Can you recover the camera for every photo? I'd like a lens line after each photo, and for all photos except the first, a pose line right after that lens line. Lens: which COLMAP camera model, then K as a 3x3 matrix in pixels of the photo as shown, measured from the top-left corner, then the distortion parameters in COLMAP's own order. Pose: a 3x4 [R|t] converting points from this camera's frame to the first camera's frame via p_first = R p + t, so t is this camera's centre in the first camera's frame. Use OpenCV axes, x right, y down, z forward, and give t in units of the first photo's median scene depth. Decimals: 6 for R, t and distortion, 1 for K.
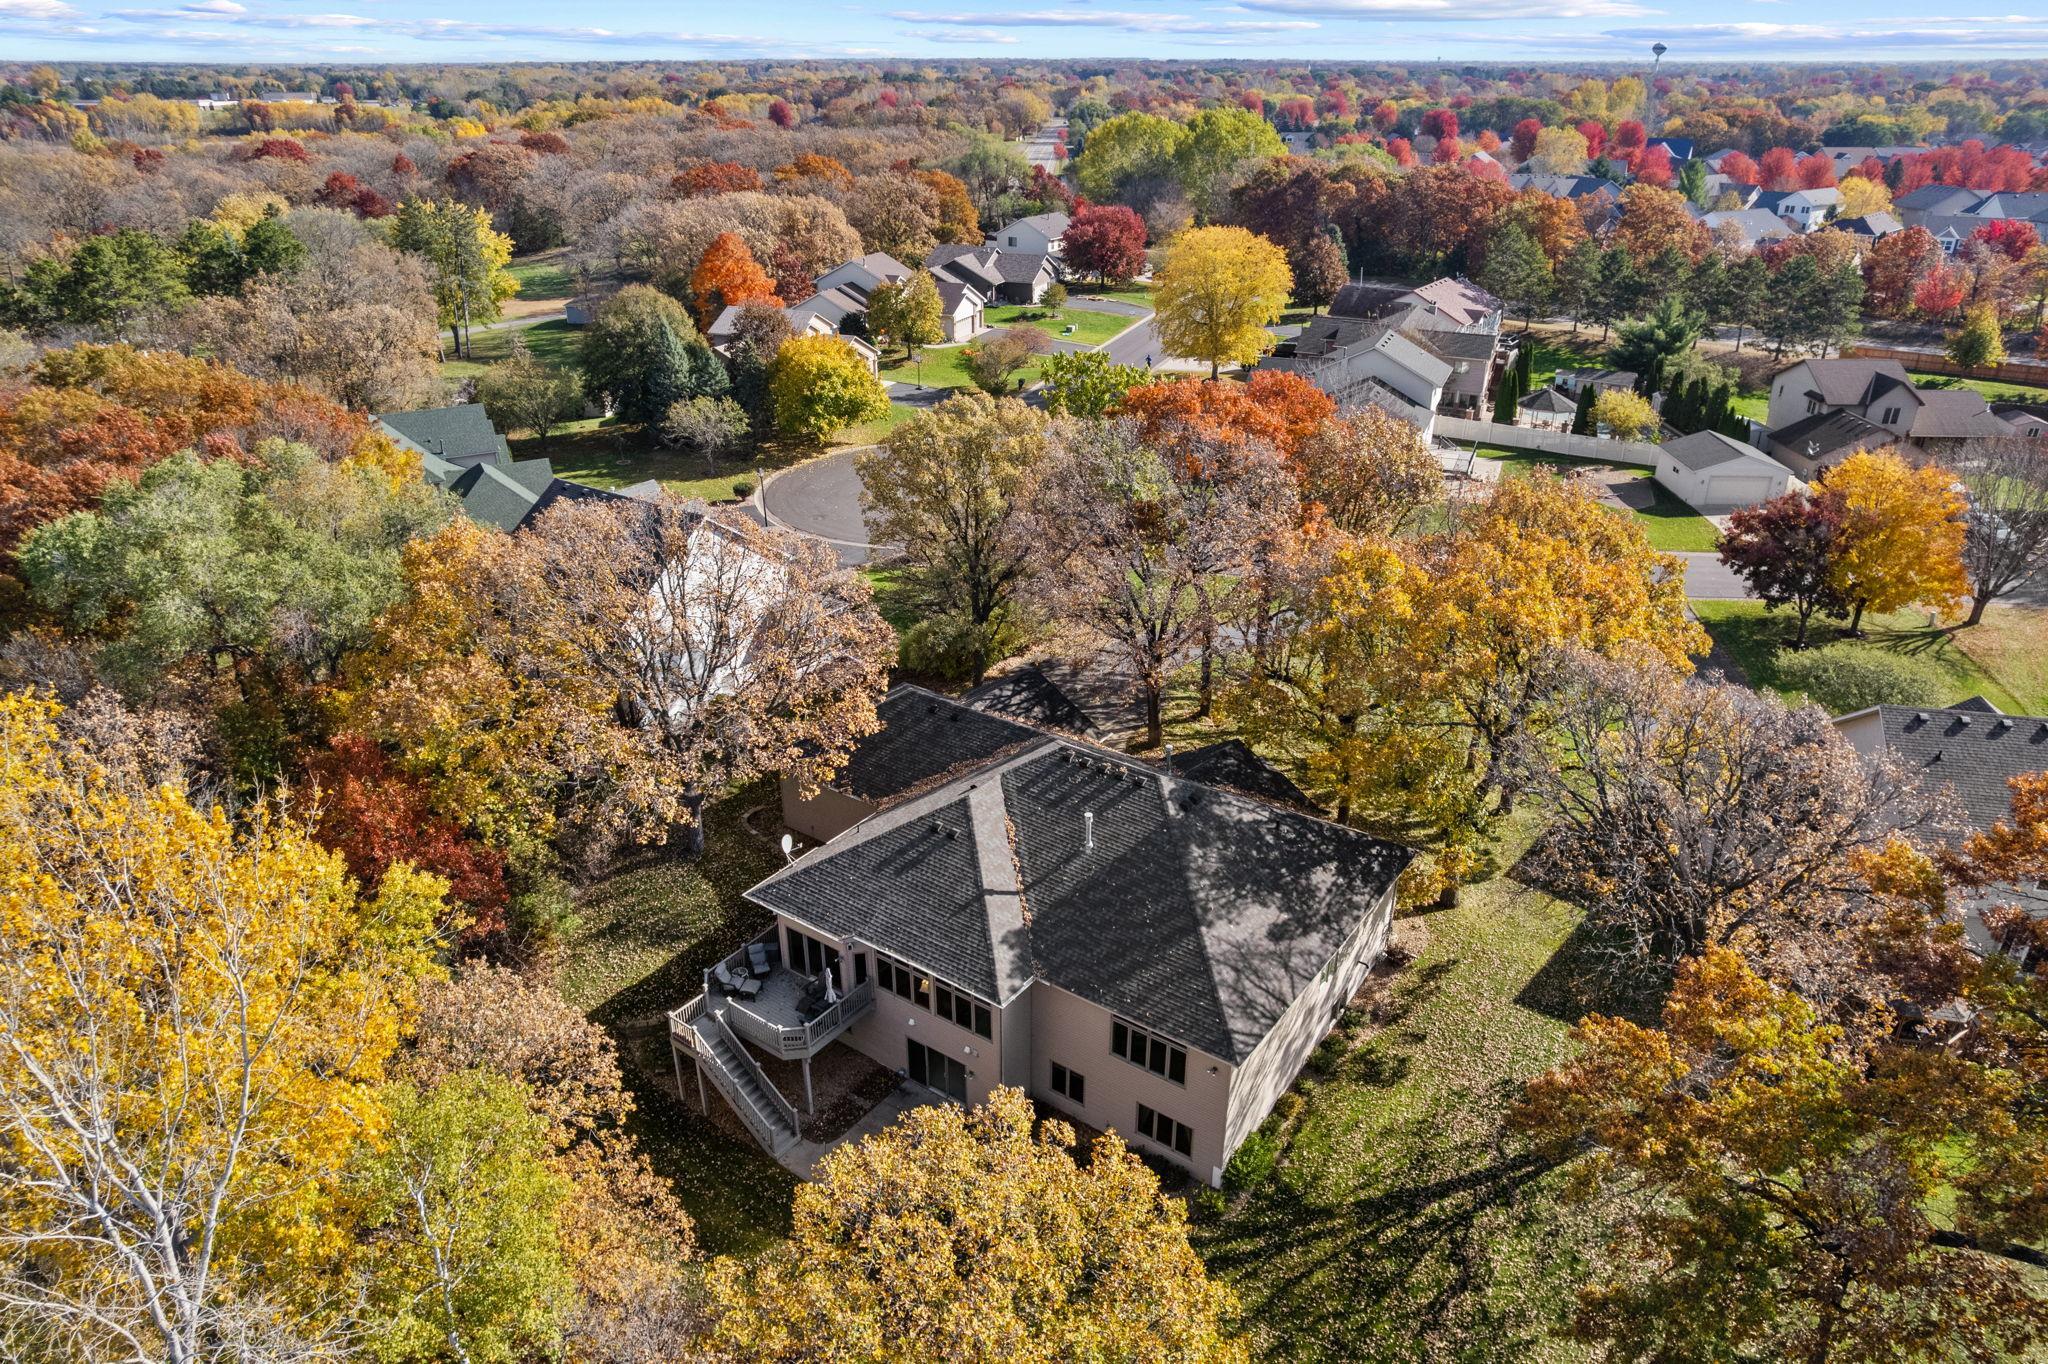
lens RADIAL K [[1341.5, 0, 1024.0], [0, 1341.5, 682.0], [0, 0, 1]] dist [-0.070131, 0.059132]
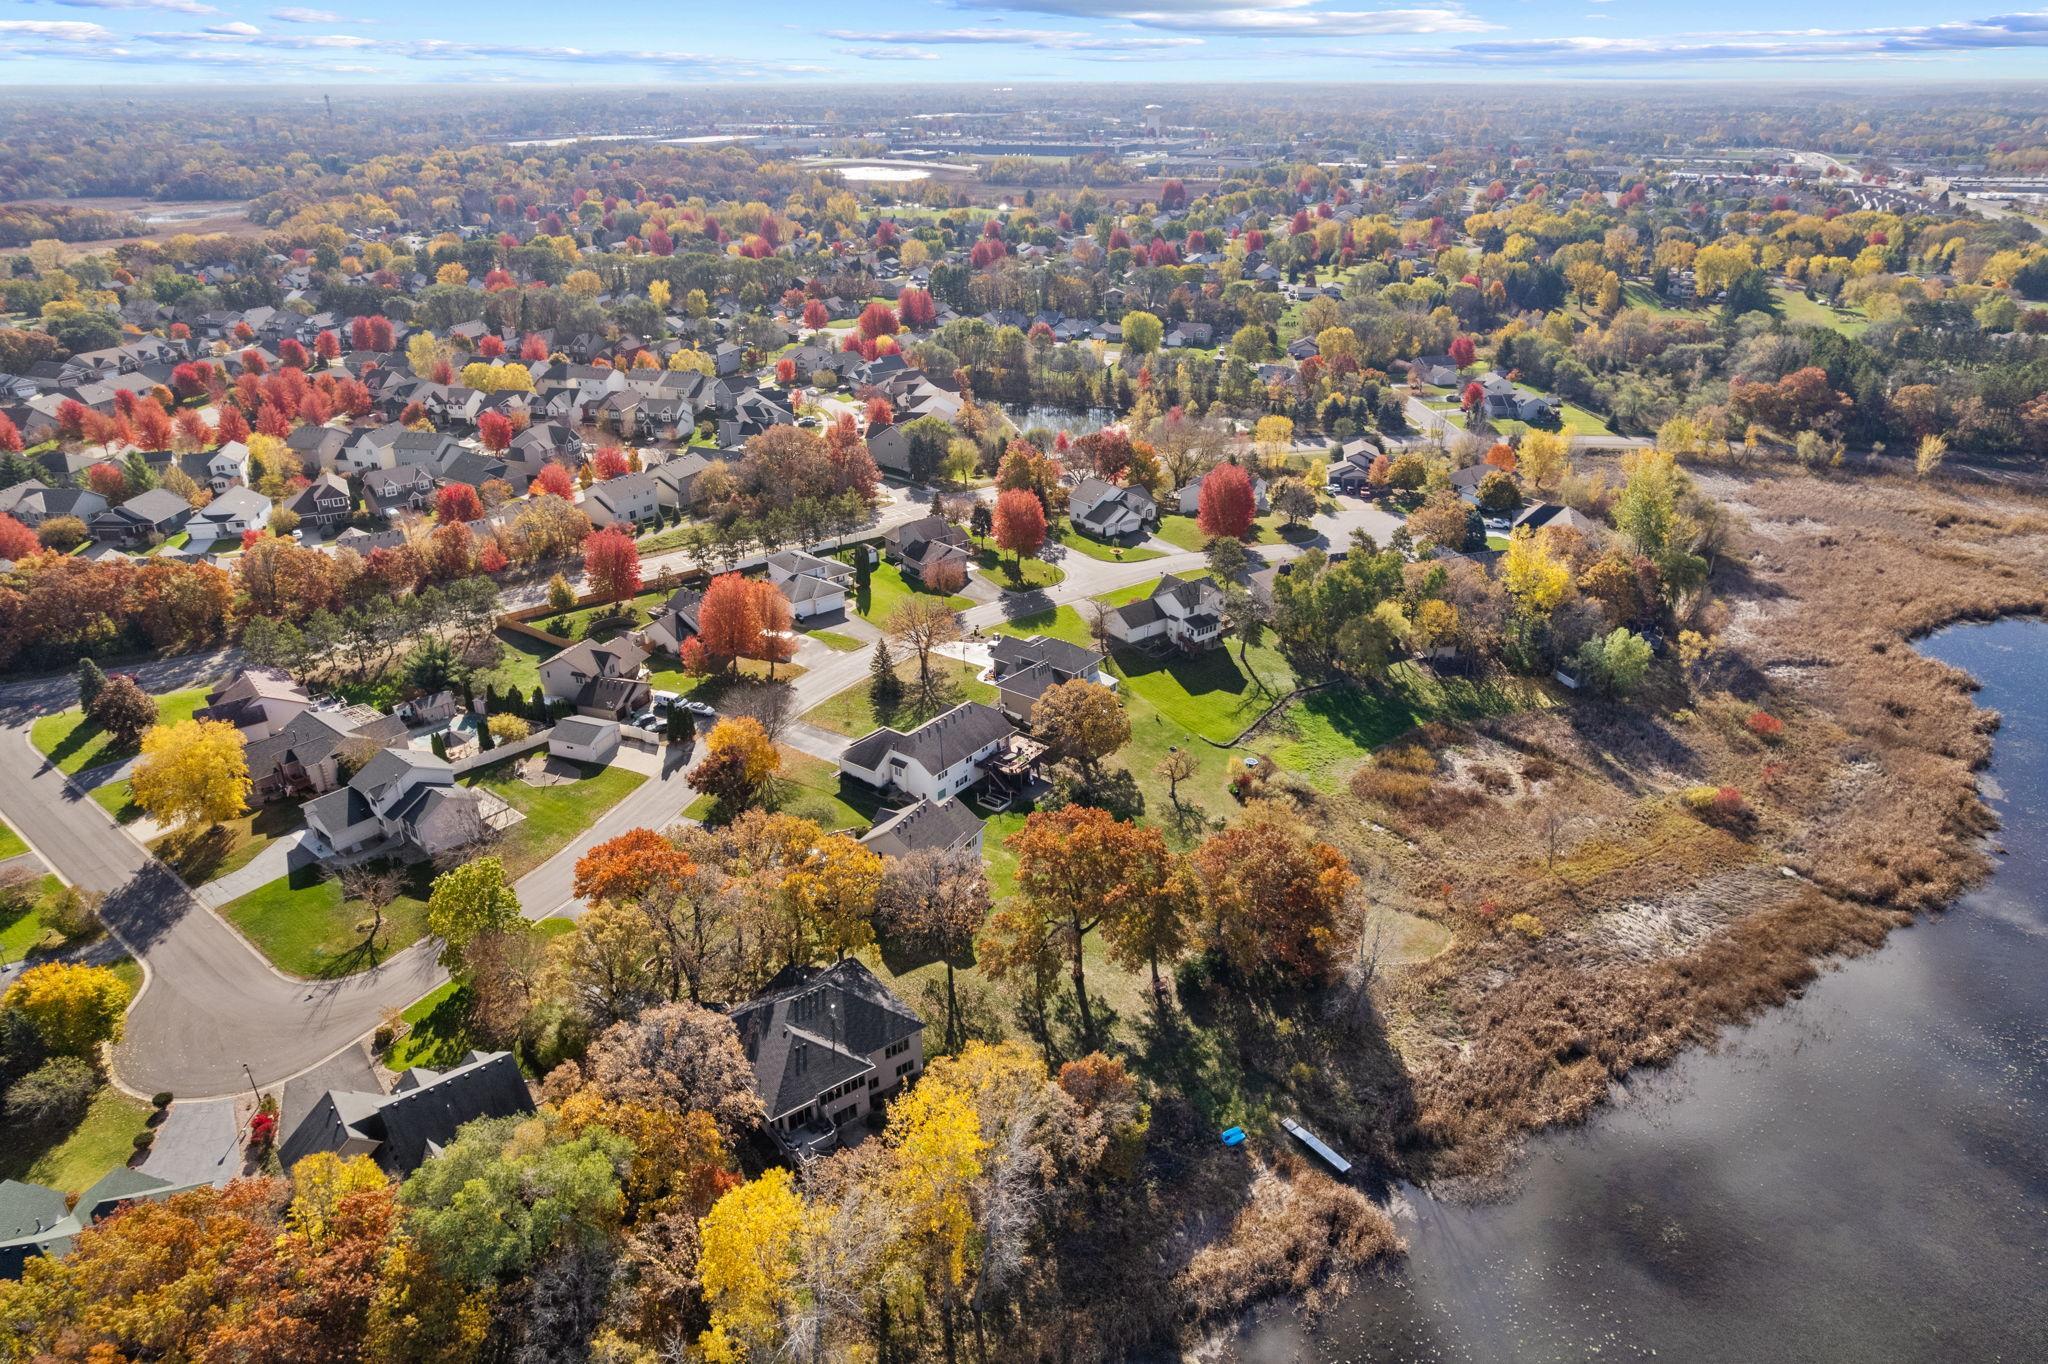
lens RADIAL K [[1323.1, 0, 1027.3], [0, 1323.1, 683.0], [0, 0, 1]] dist [-0.071565, 0.063881]
pose [[0.288500, -0.405024, 0.867597, -1.835968], [0.412242, 0.870382, 0.269243, -1.004153], [-0.864190, 0.279983, 0.418073, -0.677783]]
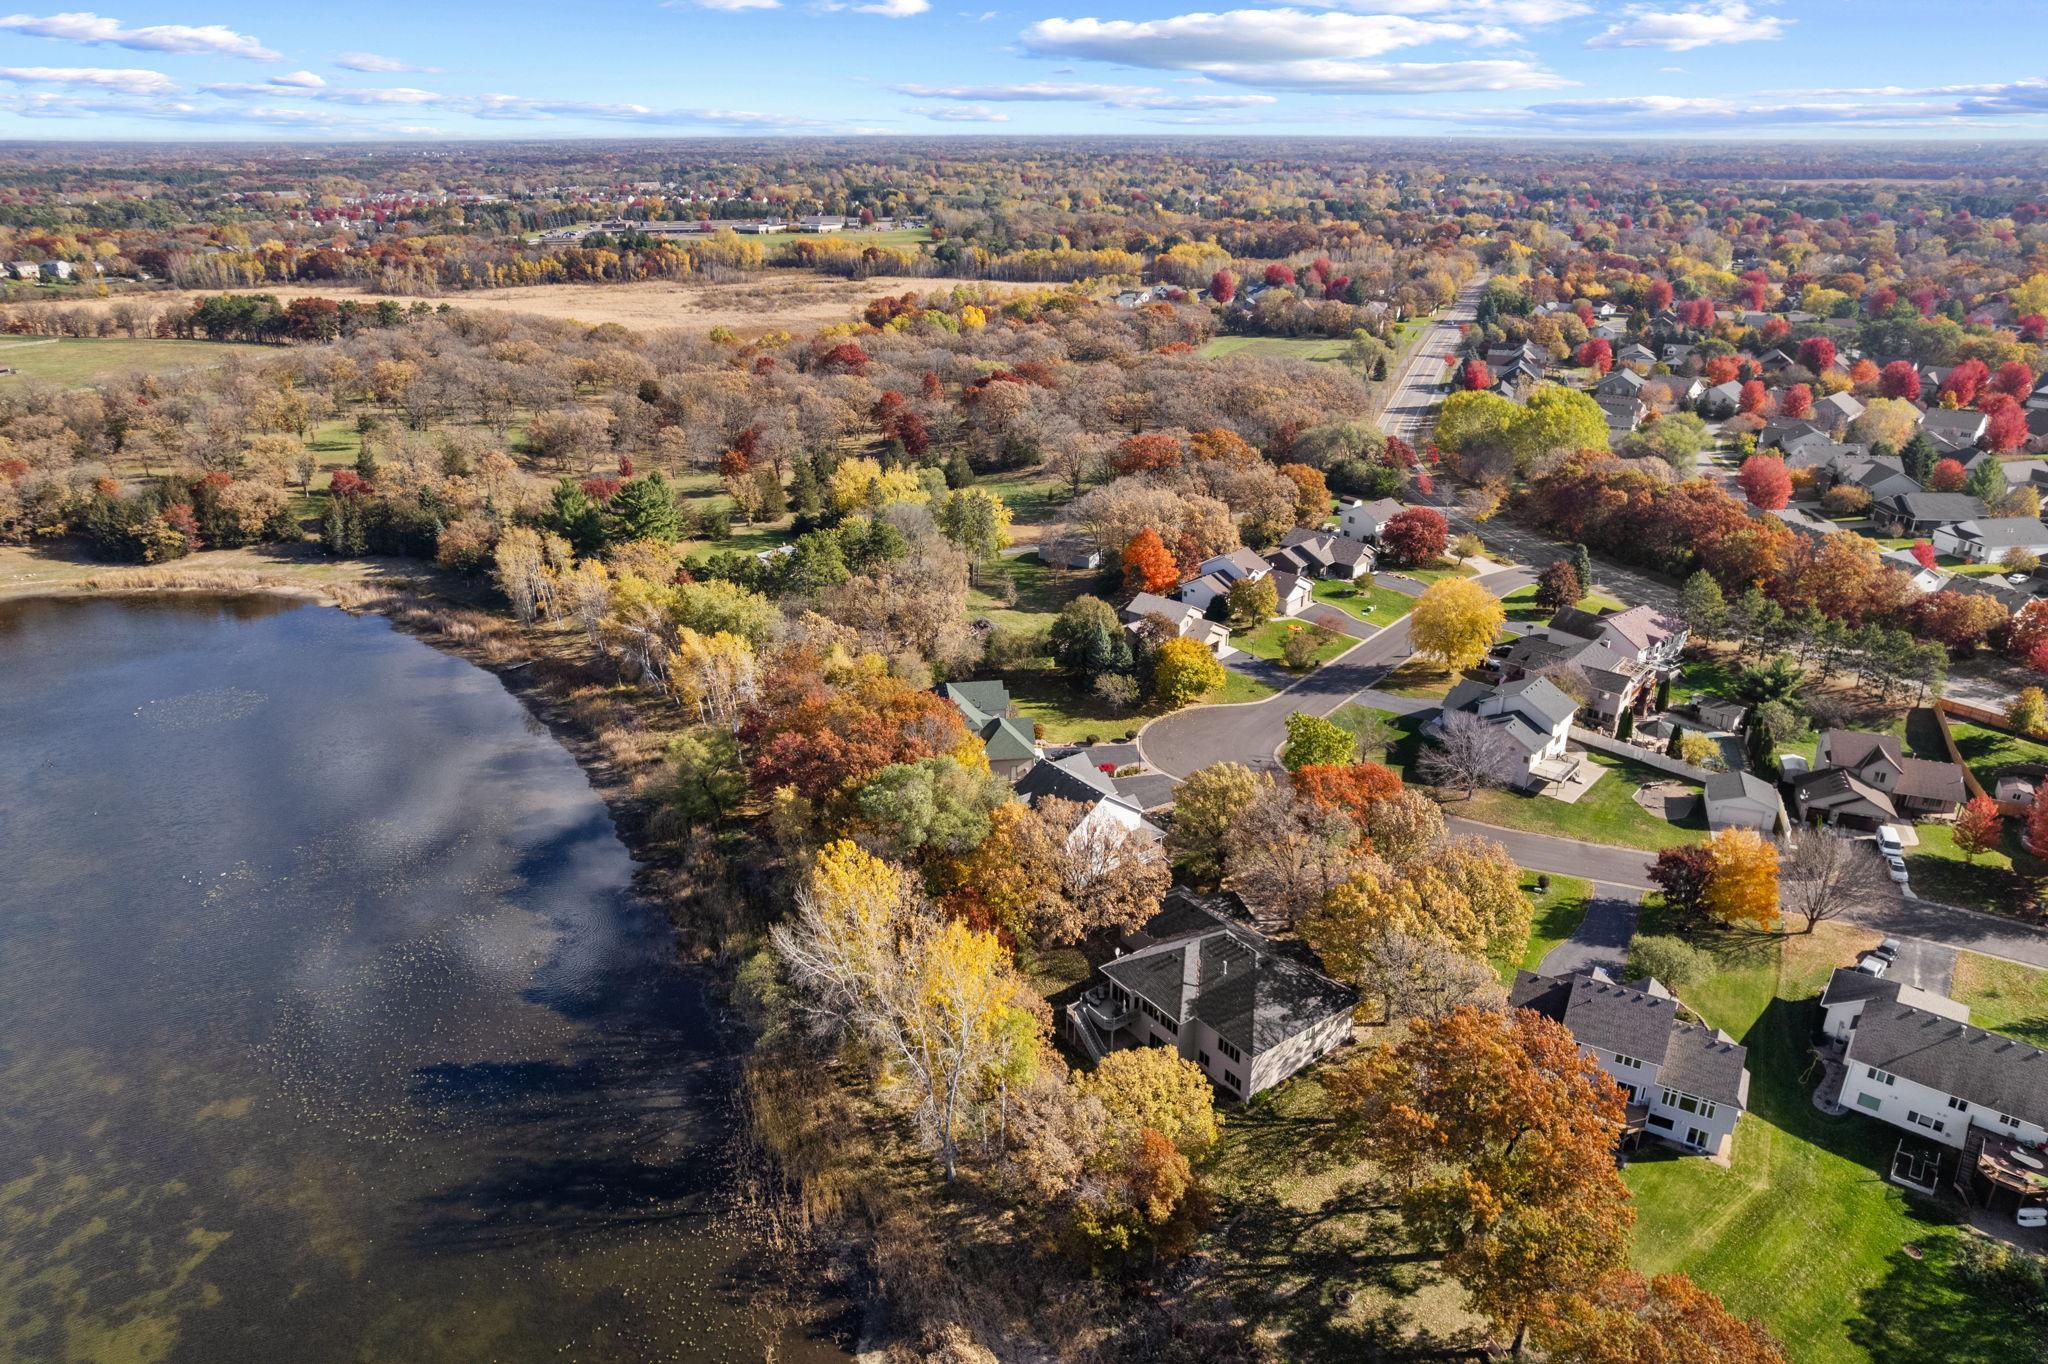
lens RADIAL K [[1341.5, 0, 1024.0], [0, 1341.5, 682.0], [0, 0, 1]] dist [-0.070131, 0.059132]
pose [[0.949767, 0.122086, -0.288162, 0.341622], [-0.135429, 0.990426, -0.026751, -0.309044], [0.282137, 0.064433, 0.957208, -1.607304]]
